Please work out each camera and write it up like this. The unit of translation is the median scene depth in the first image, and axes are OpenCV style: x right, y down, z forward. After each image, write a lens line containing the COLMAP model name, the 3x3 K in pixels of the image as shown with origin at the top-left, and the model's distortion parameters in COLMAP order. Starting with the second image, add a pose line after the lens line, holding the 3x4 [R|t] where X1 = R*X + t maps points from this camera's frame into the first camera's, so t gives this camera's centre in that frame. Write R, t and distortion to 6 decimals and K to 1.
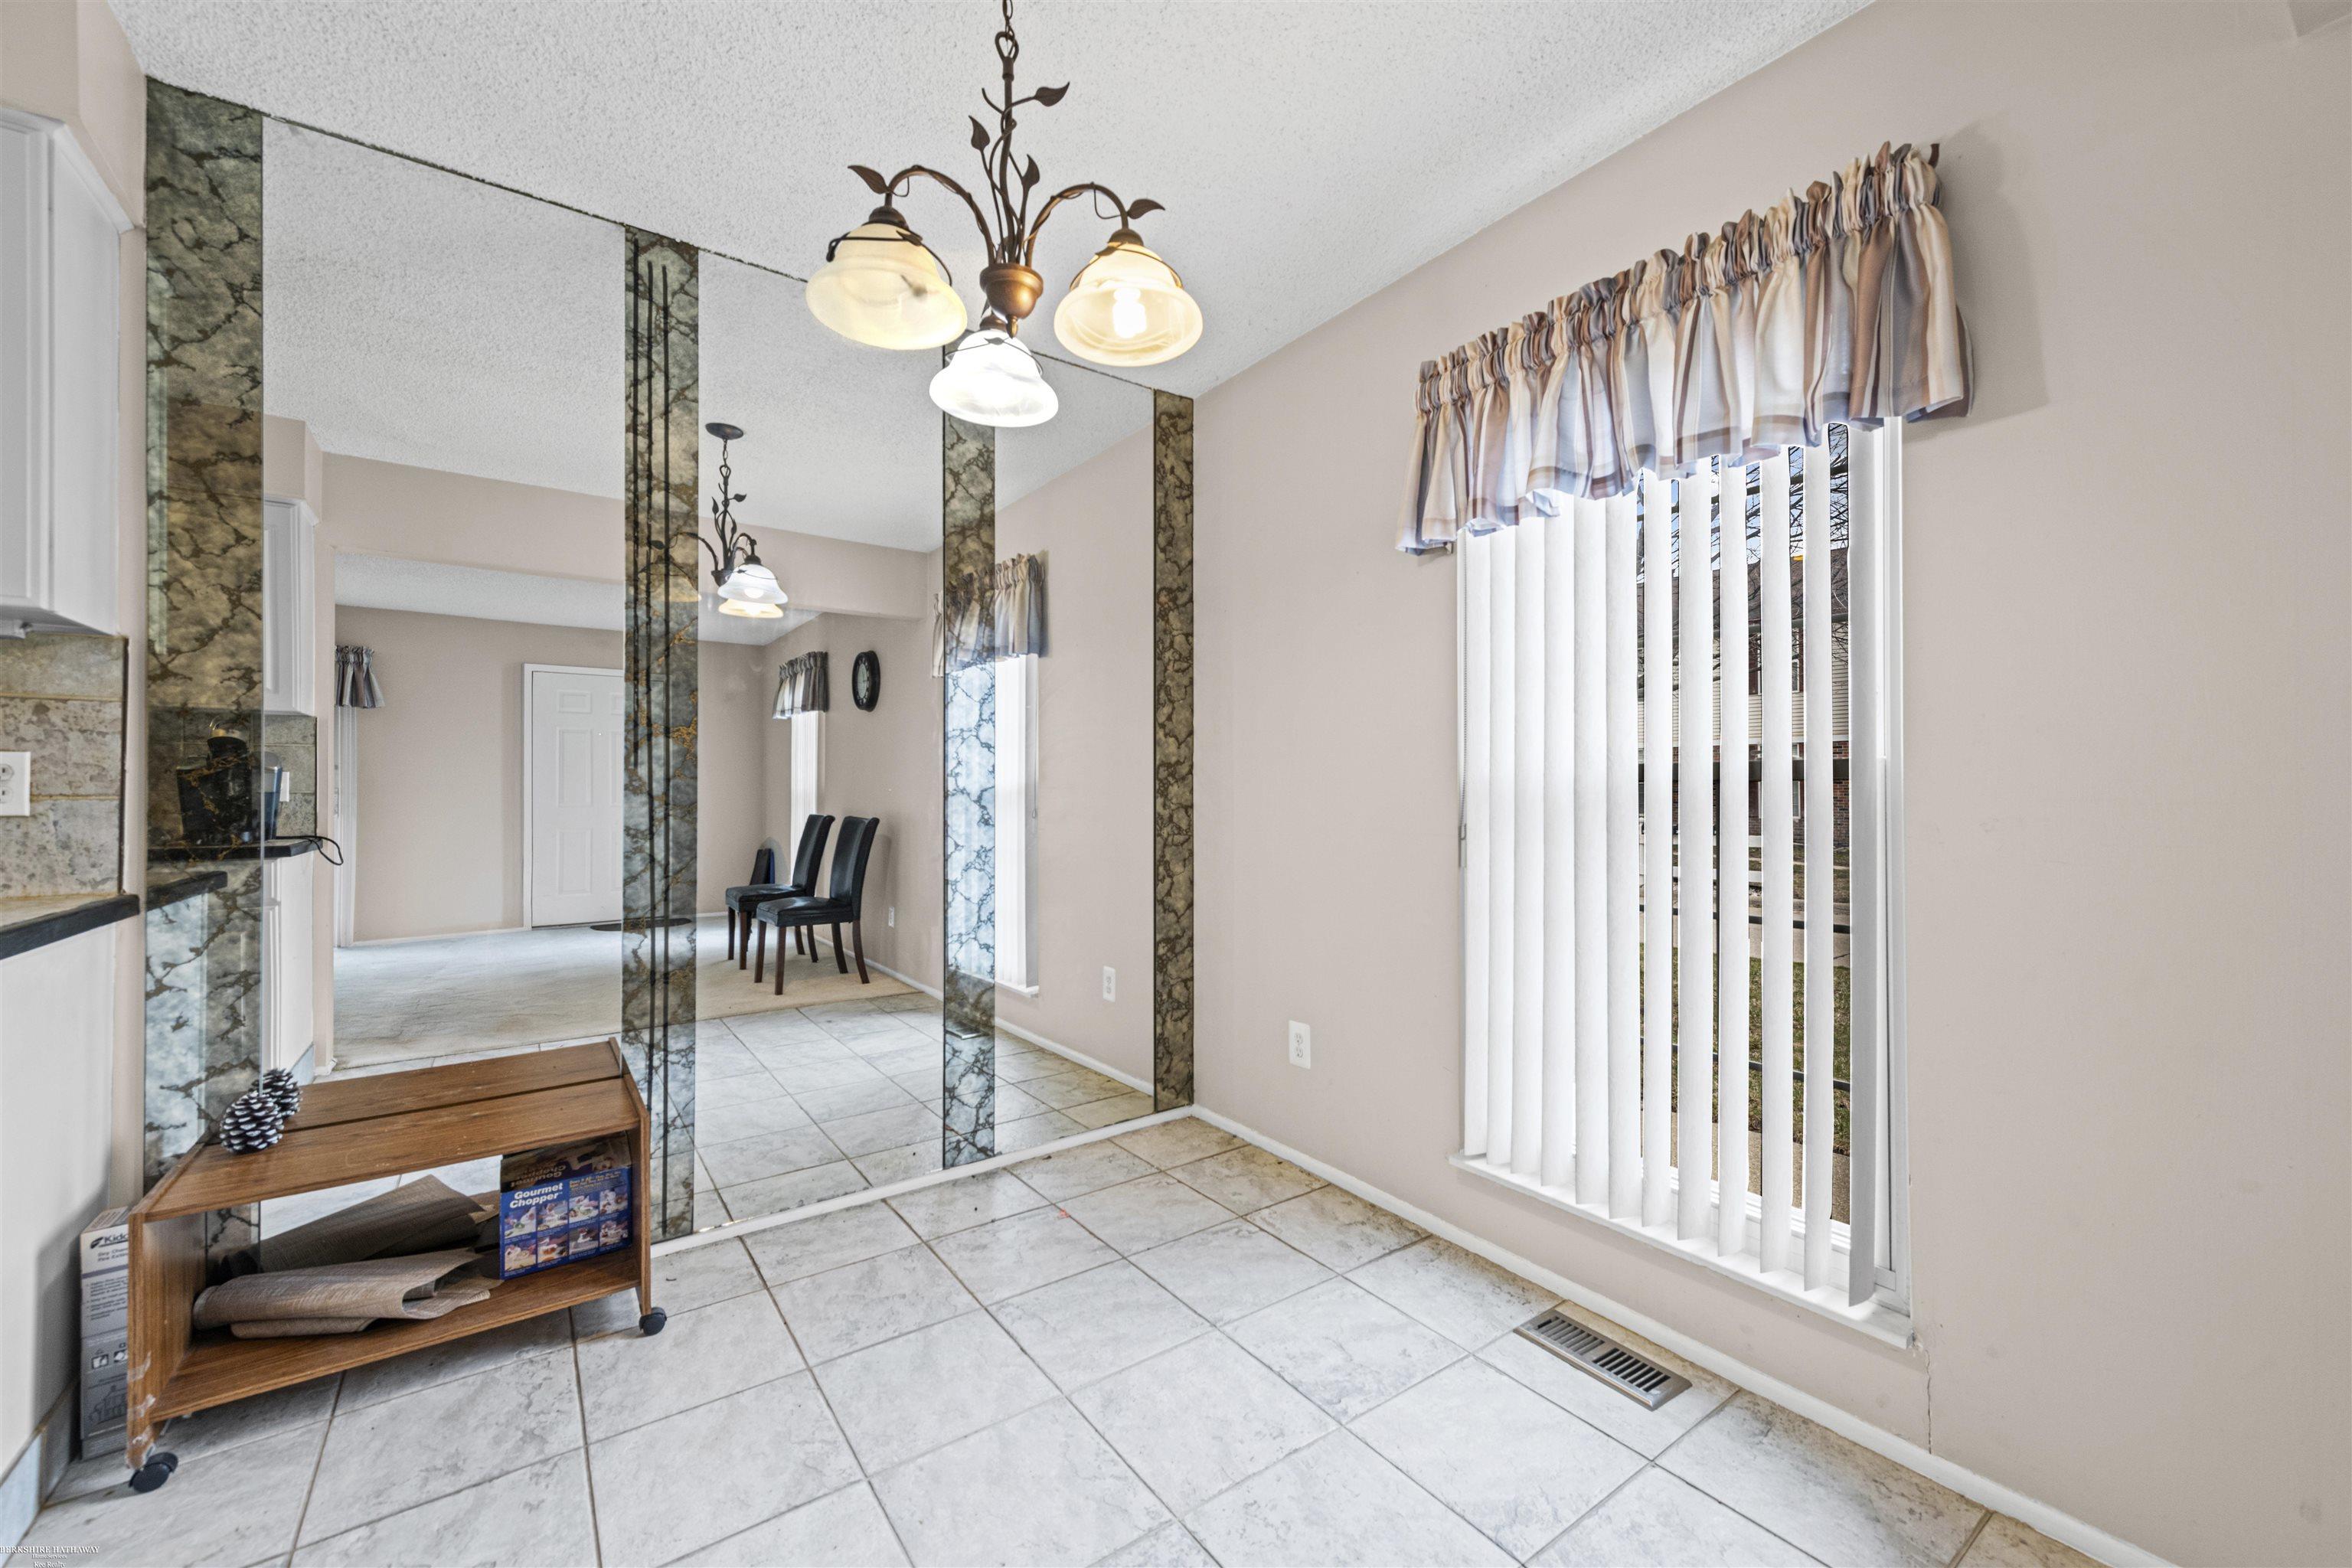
lens RADIAL K [[920.0, 0, 1184.5], [0, 920.0, 783.0], [0, 0, 1]] dist [0.014034, -0.000167]
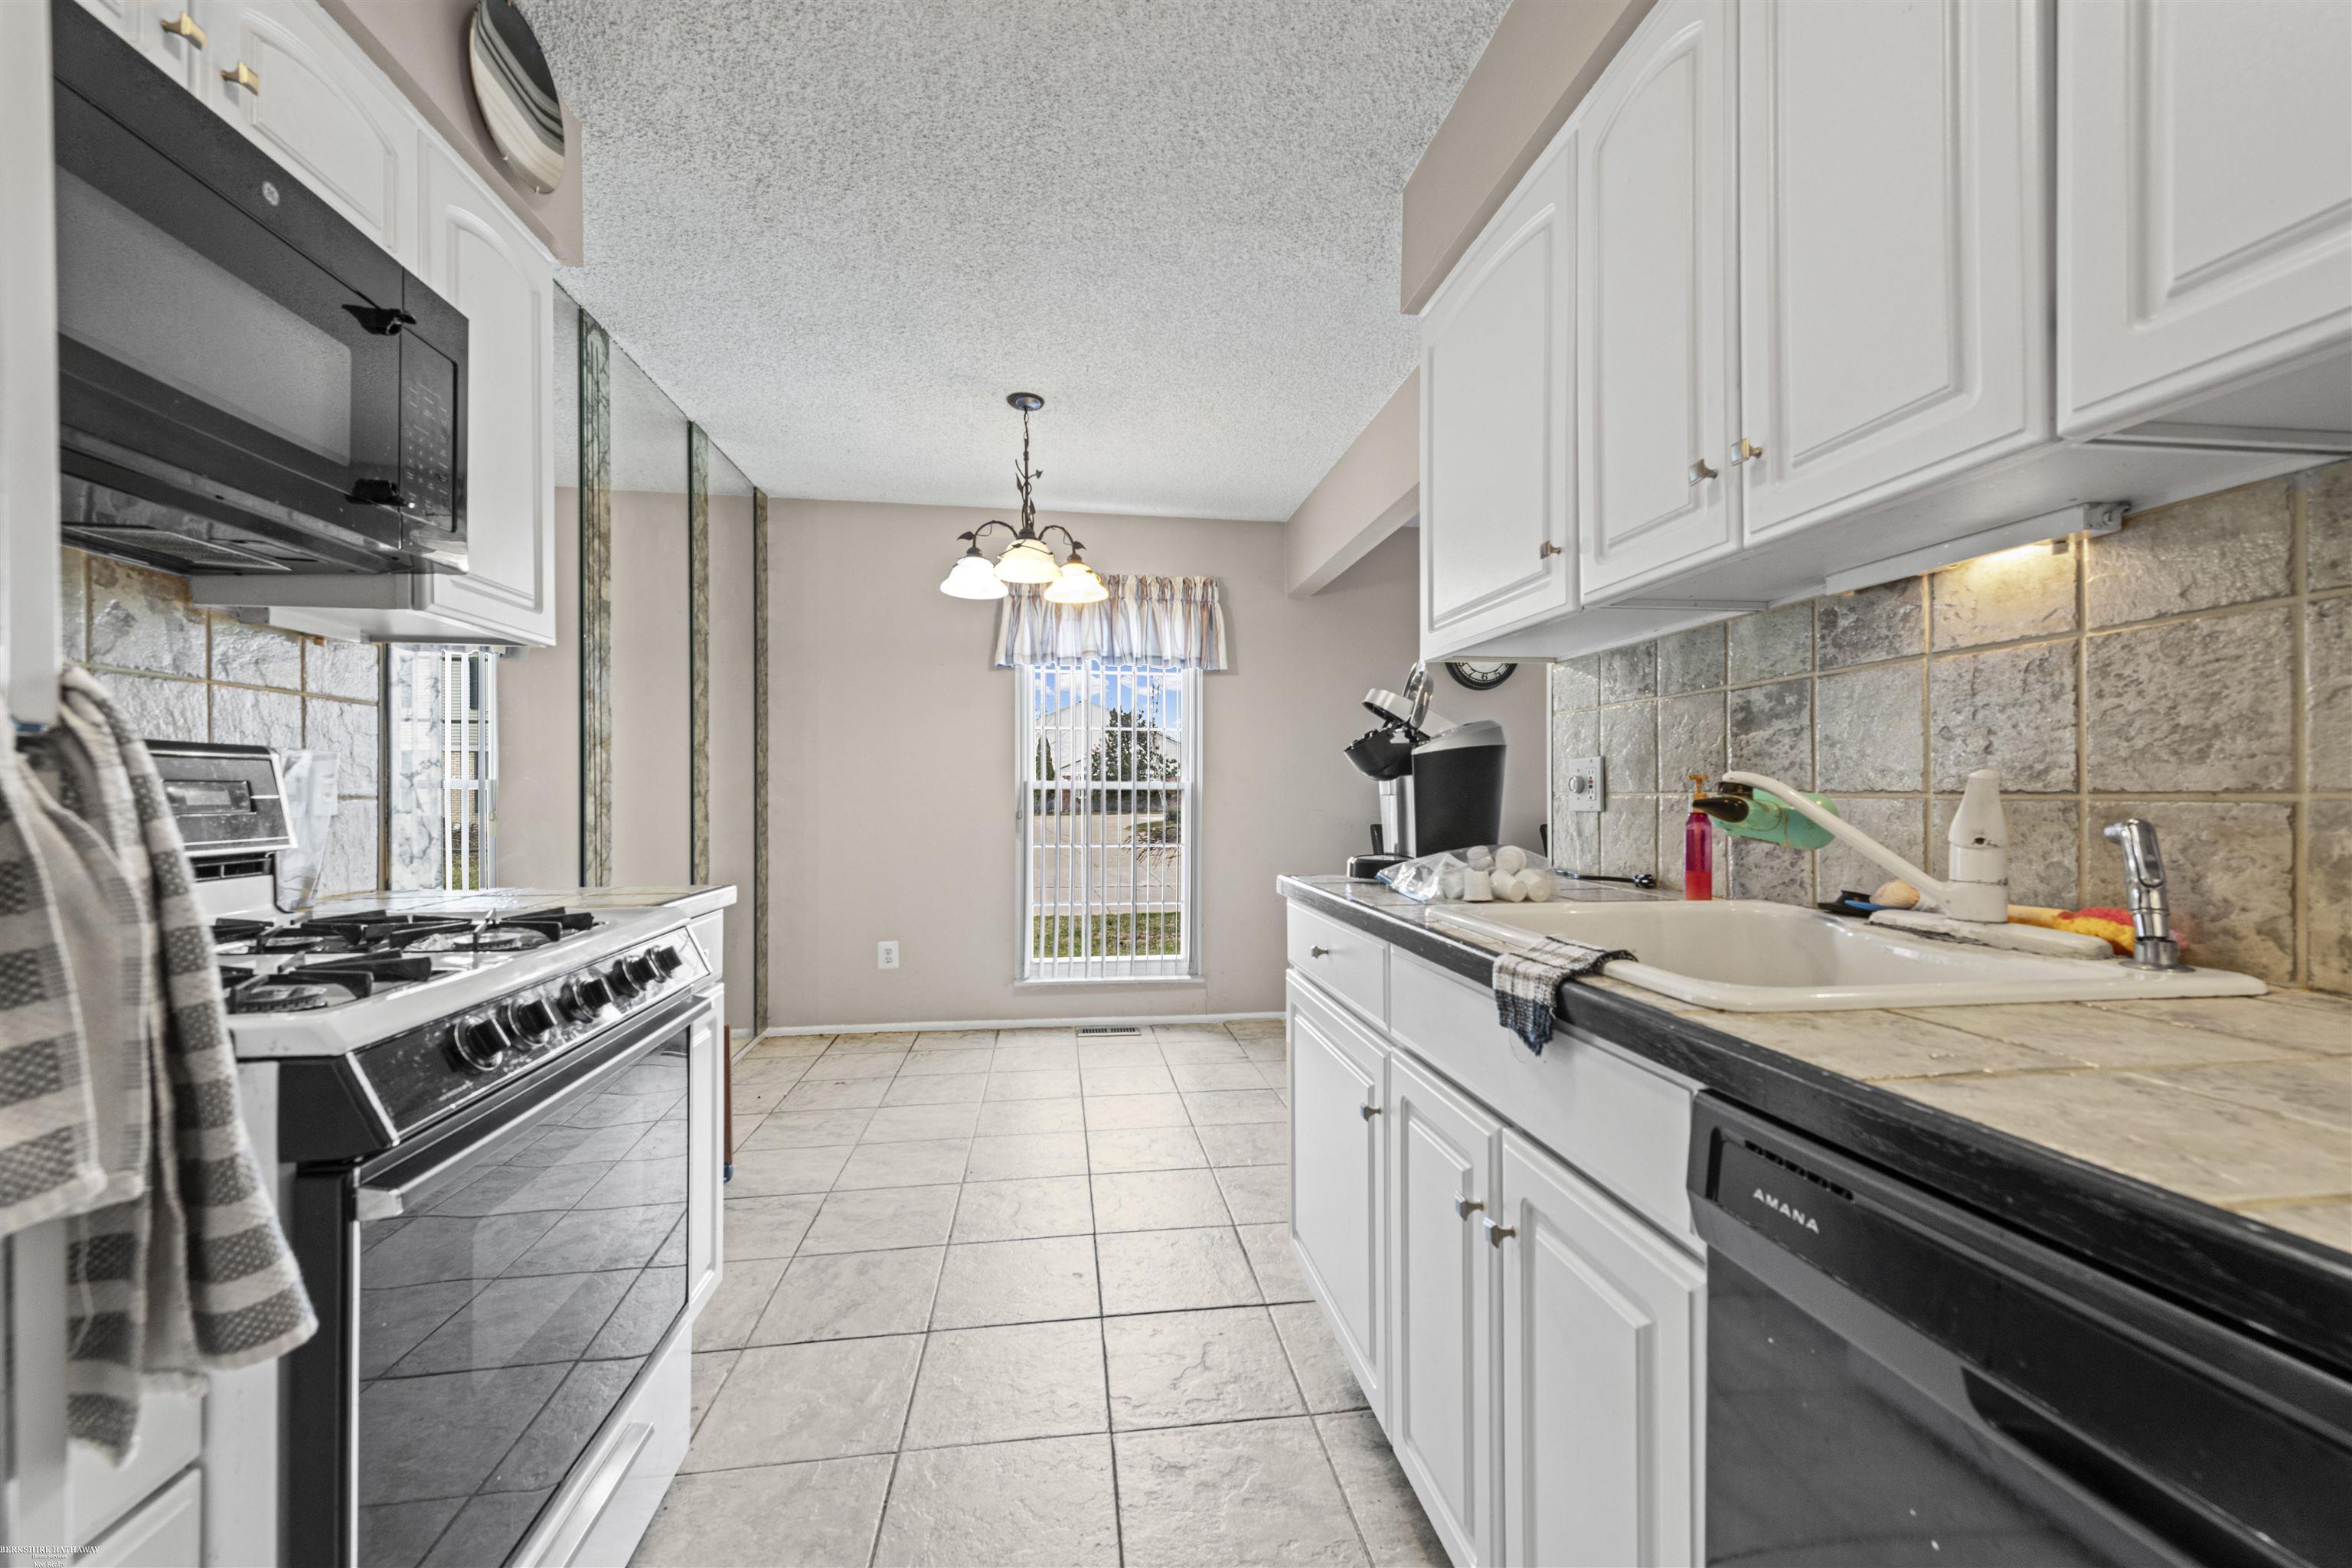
lens RADIAL K [[920.0, 0, 1184.5], [0, 920.0, 783.0], [0, 0, 1]] dist [0.014034, -0.000167]
pose [[0.470218, 0.010090, 0.882493, -1.651790], [-0.009886, 0.999932, -0.006165, -0.004968], [-0.882495, -0.005826, 0.470286, -0.285991]]
